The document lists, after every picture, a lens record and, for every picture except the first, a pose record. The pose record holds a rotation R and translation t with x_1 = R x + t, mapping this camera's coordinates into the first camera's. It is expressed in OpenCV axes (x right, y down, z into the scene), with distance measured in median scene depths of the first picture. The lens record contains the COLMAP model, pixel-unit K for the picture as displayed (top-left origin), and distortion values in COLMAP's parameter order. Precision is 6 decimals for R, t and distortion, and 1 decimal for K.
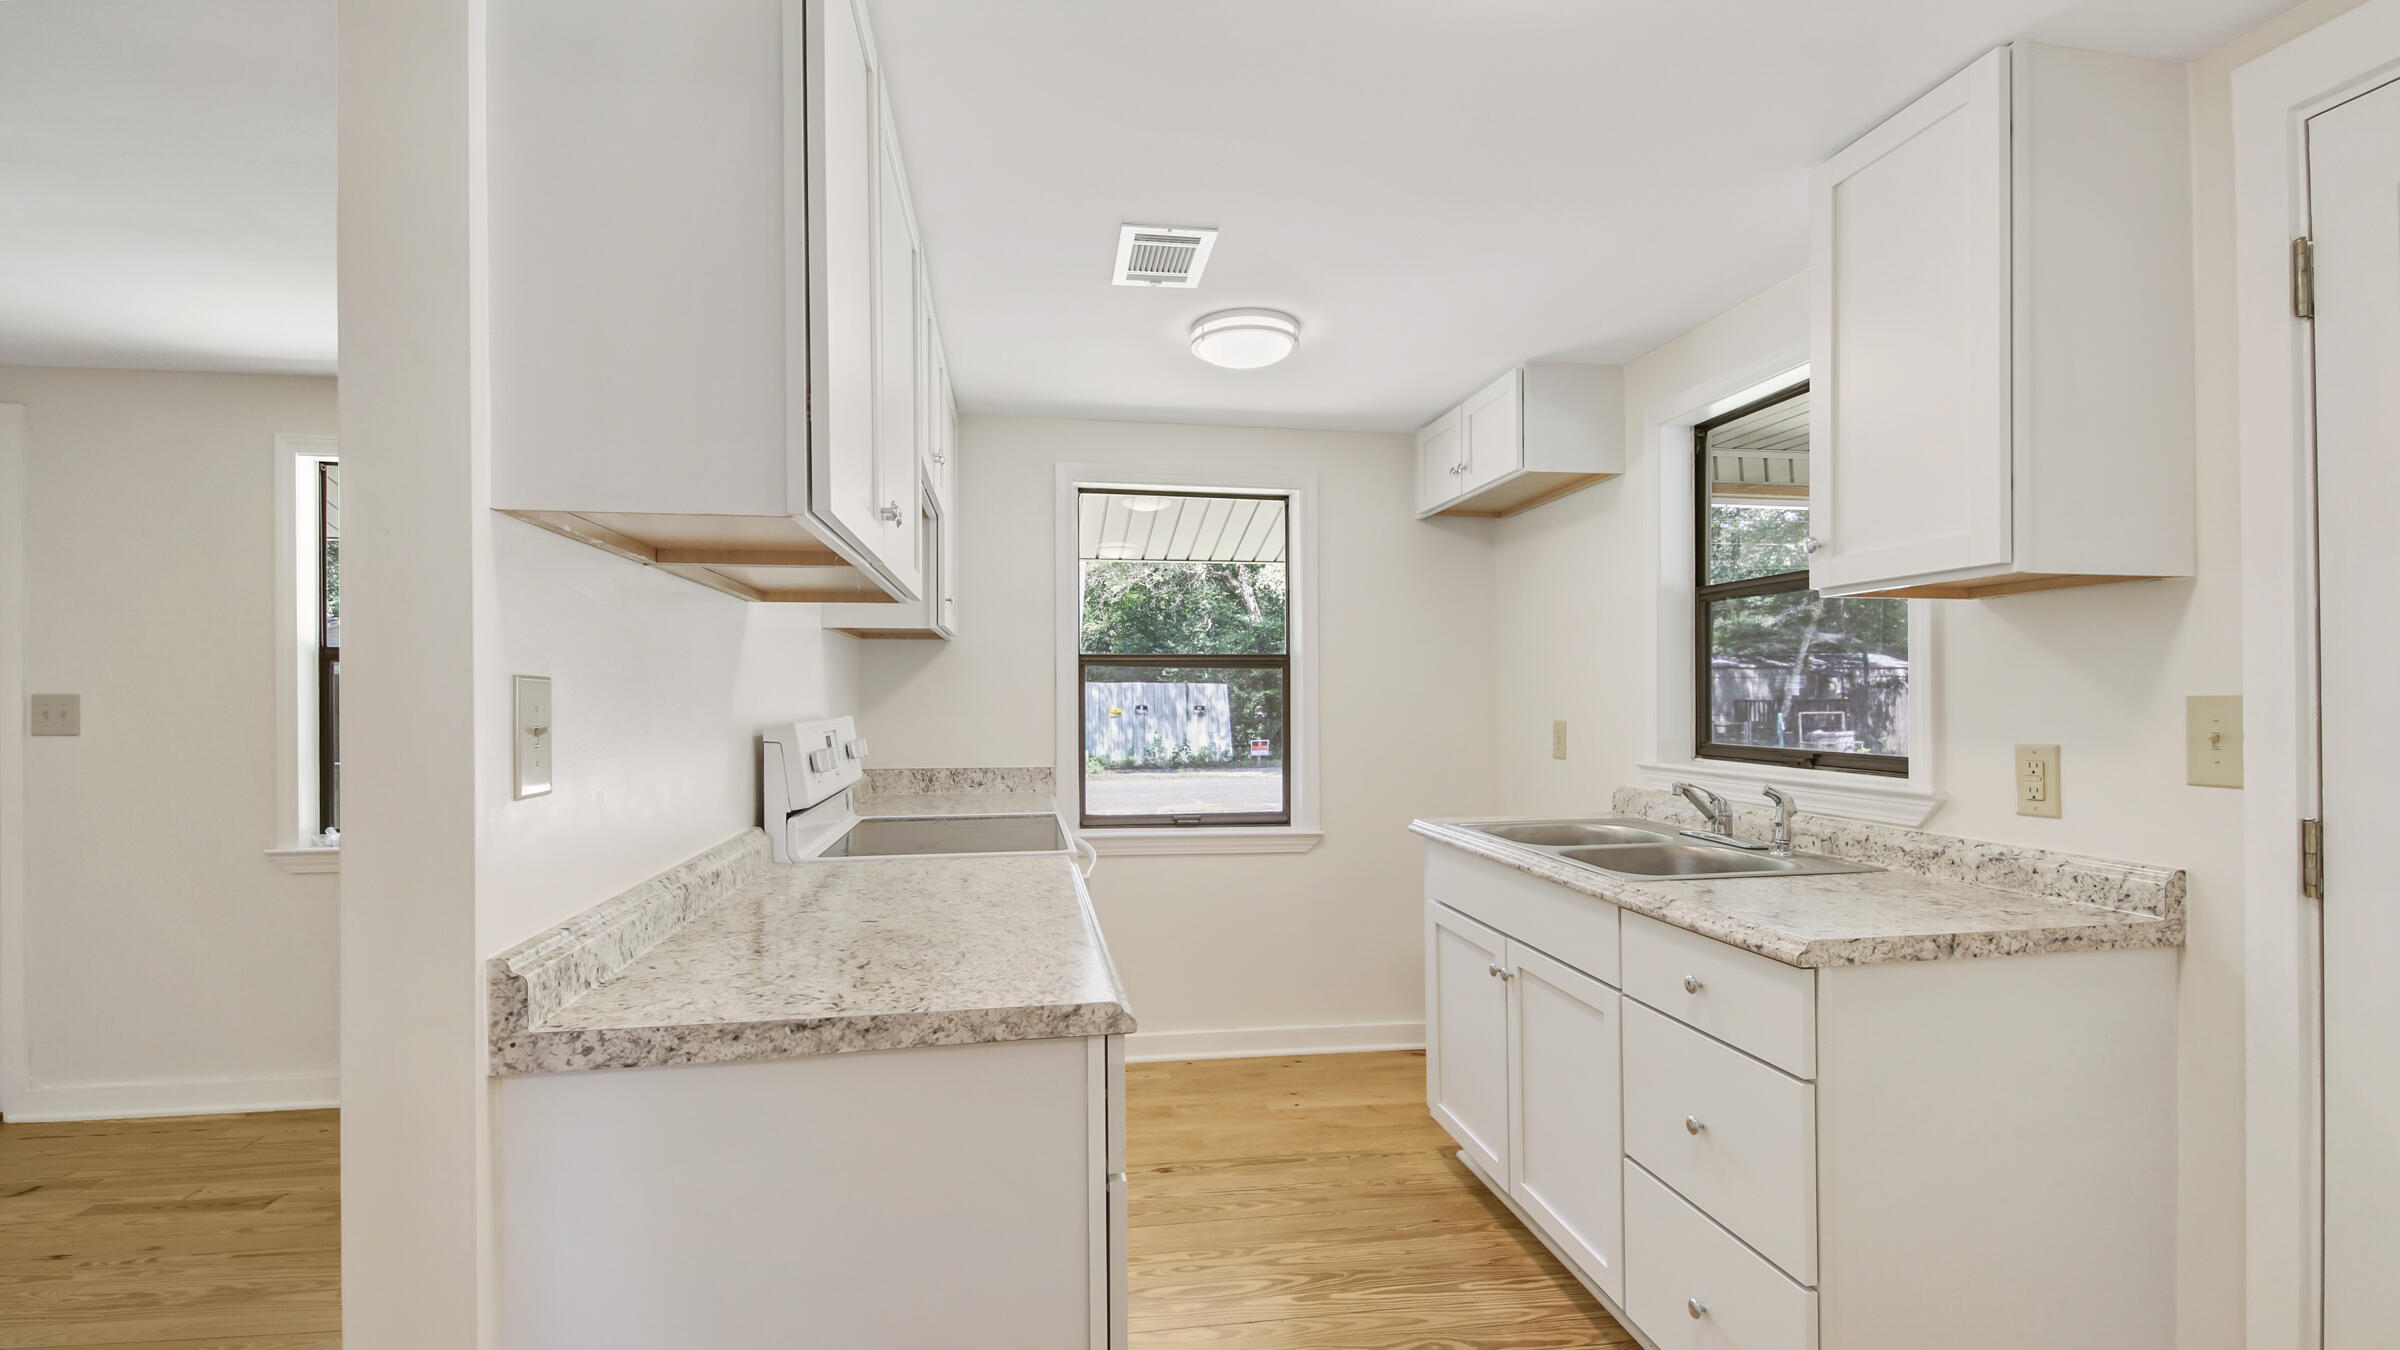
lens RADIAL K [[1084.9, 0, 1190.2], [0, 1084.9, 683.9], [0, 0, 1]] dist [0.037842, 0.000021]
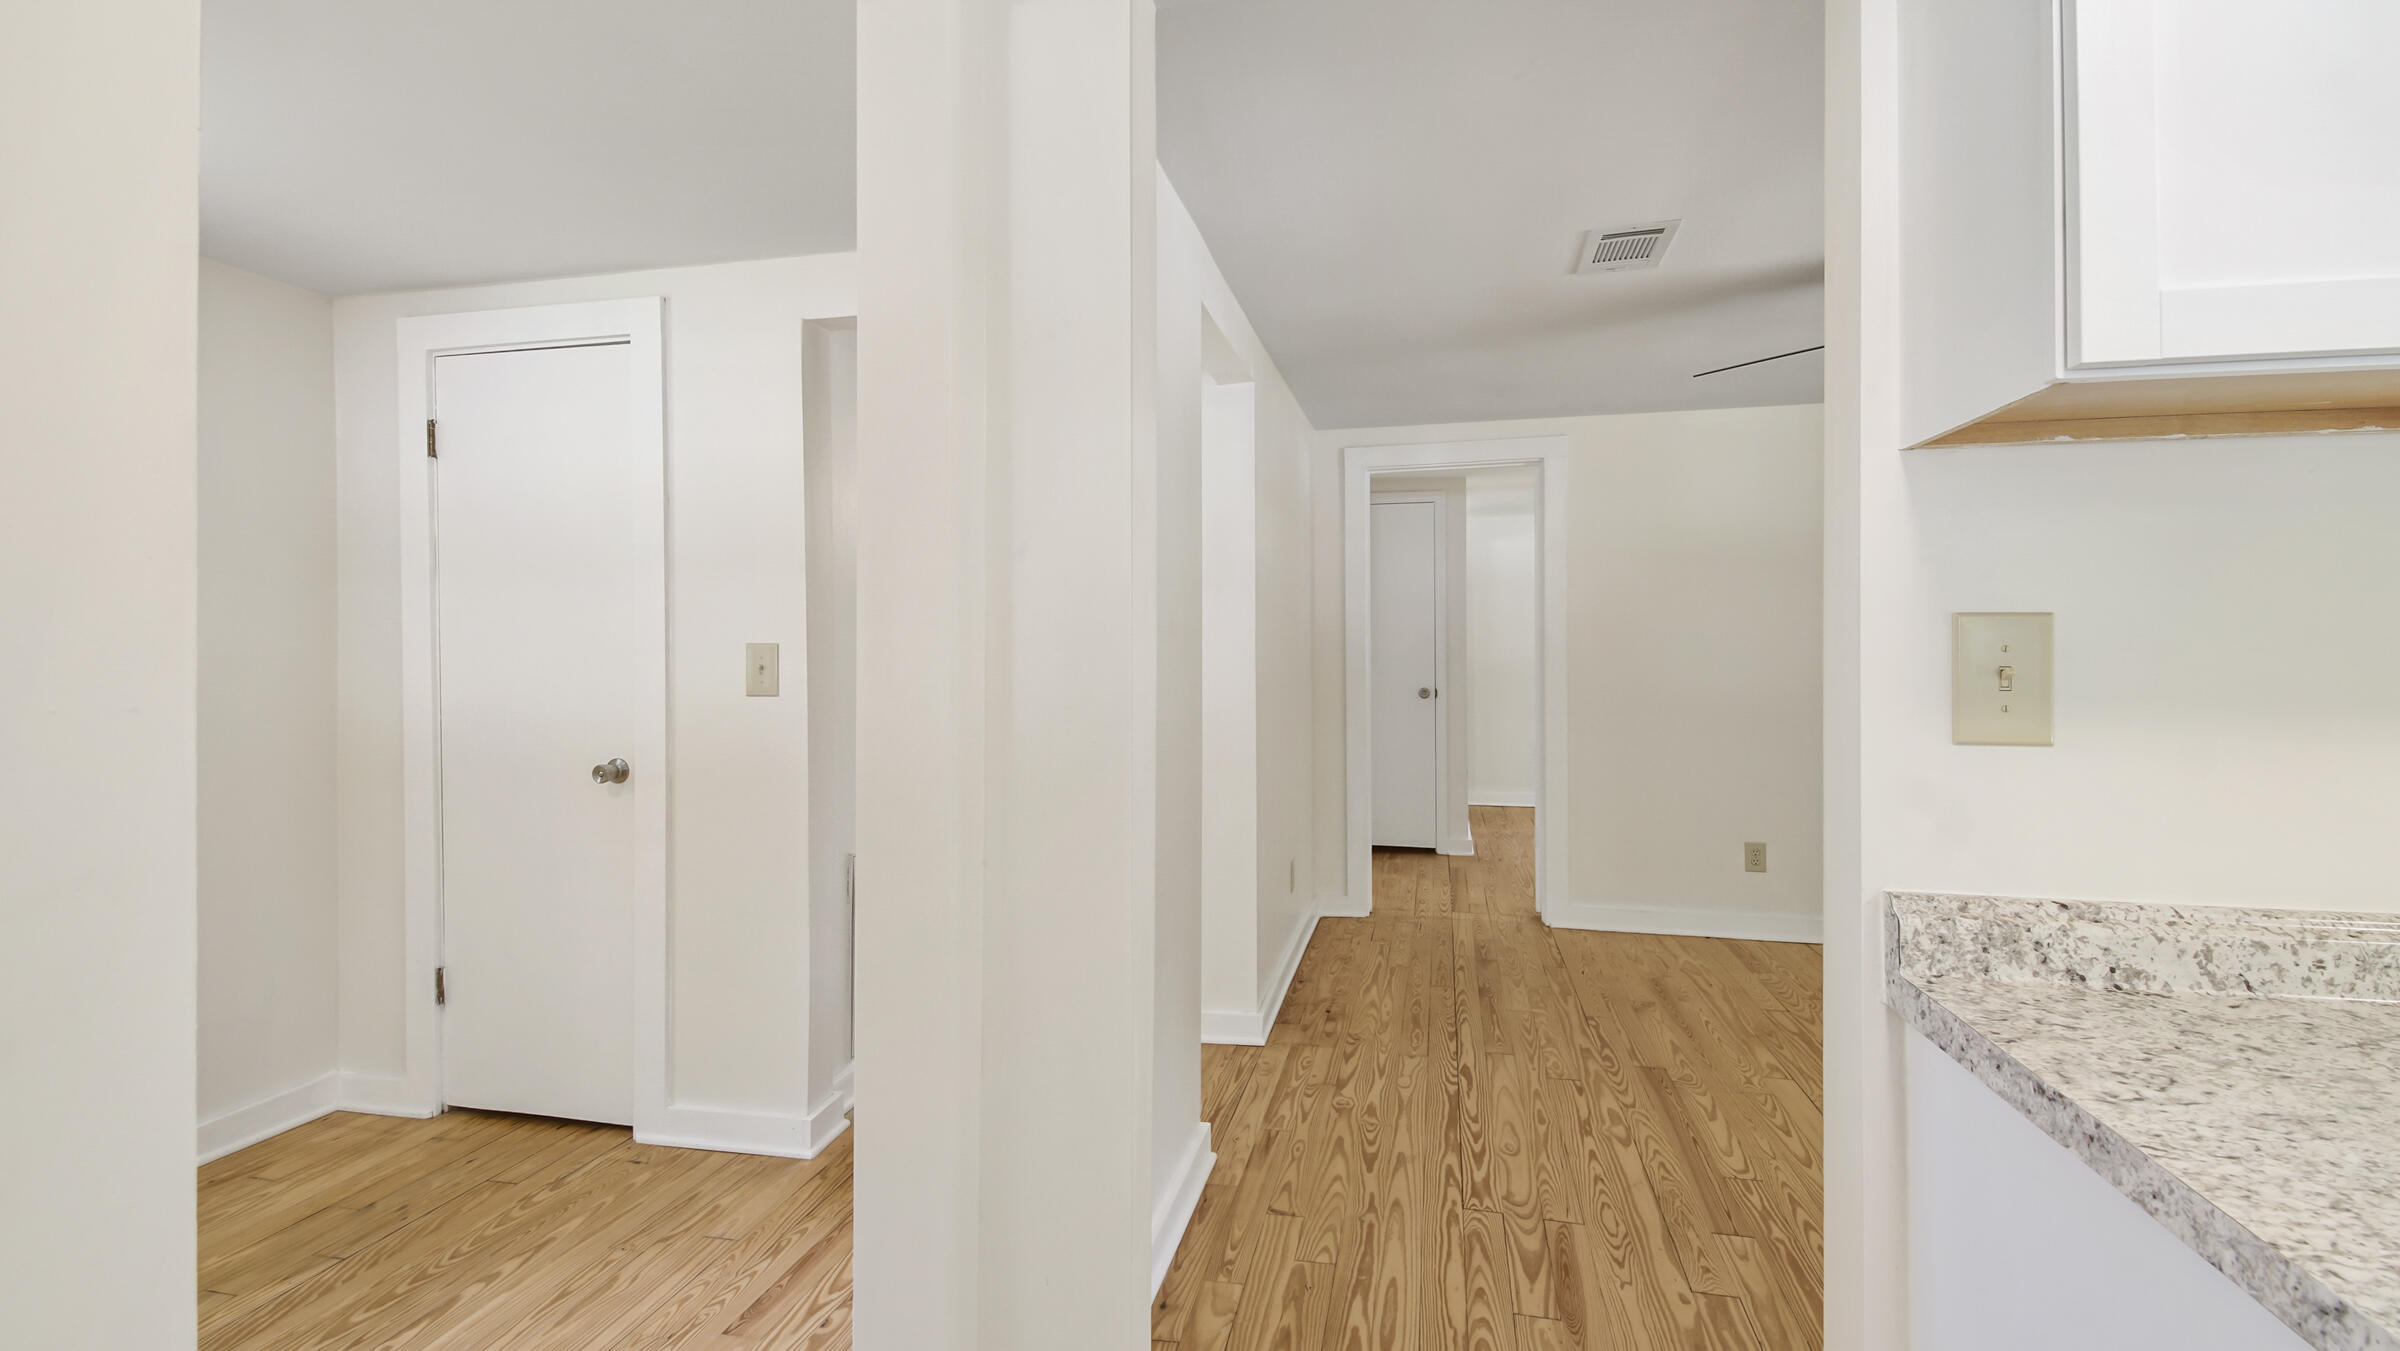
lens RADIAL K [[1076.4, 0, 1202.1], [0, 1076.4, 641.3], [0, 0, 1]] dist [0.046612, -0.022759]
pose [[-0.368493, 0.002422, -0.929627, 0.205989], [0.010470, 0.999944, -0.001545, 0.004509], [0.929572, -0.010303, -0.368498, 0.295347]]
